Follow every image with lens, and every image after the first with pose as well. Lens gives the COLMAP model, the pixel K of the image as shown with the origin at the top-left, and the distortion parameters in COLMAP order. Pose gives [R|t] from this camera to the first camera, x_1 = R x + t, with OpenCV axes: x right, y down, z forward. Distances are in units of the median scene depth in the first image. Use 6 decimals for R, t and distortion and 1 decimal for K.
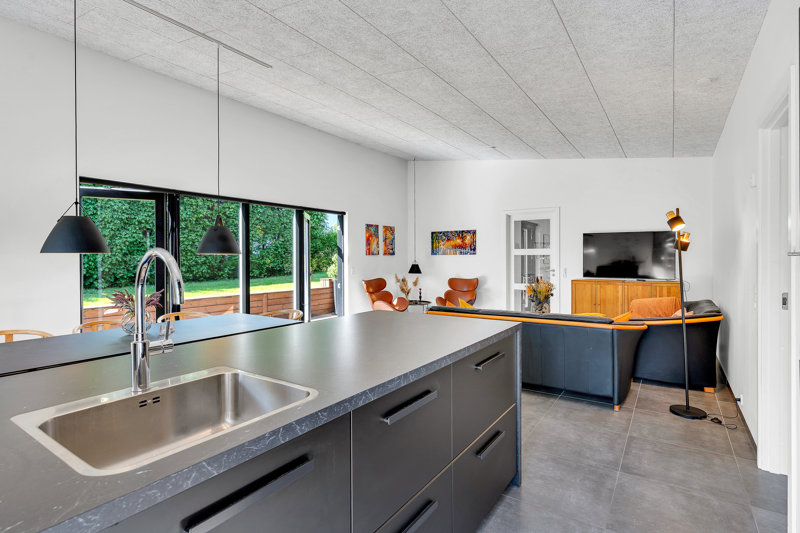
lens RADIAL K [[400.1, 0, 402.0], [0, 400.1, 261.0], [0, 0, 1]] dist [-0.004009, 0.000481]
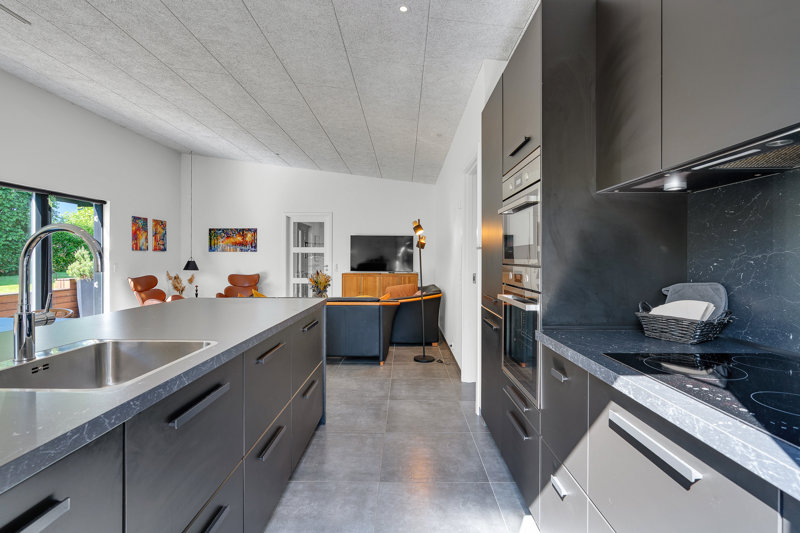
lens RADIAL K [[385.6, 0, 391.9], [0, 385.6, 261.7], [0, 0, 1]] dist [-0.000094, 0.000516]
pose [[0.845032, 0.002574, 0.534709, -0.075503], [-0.002719, 0.999996, -0.000516, 0.012425], [-0.534708, -0.001017, 0.845036, -0.070270]]
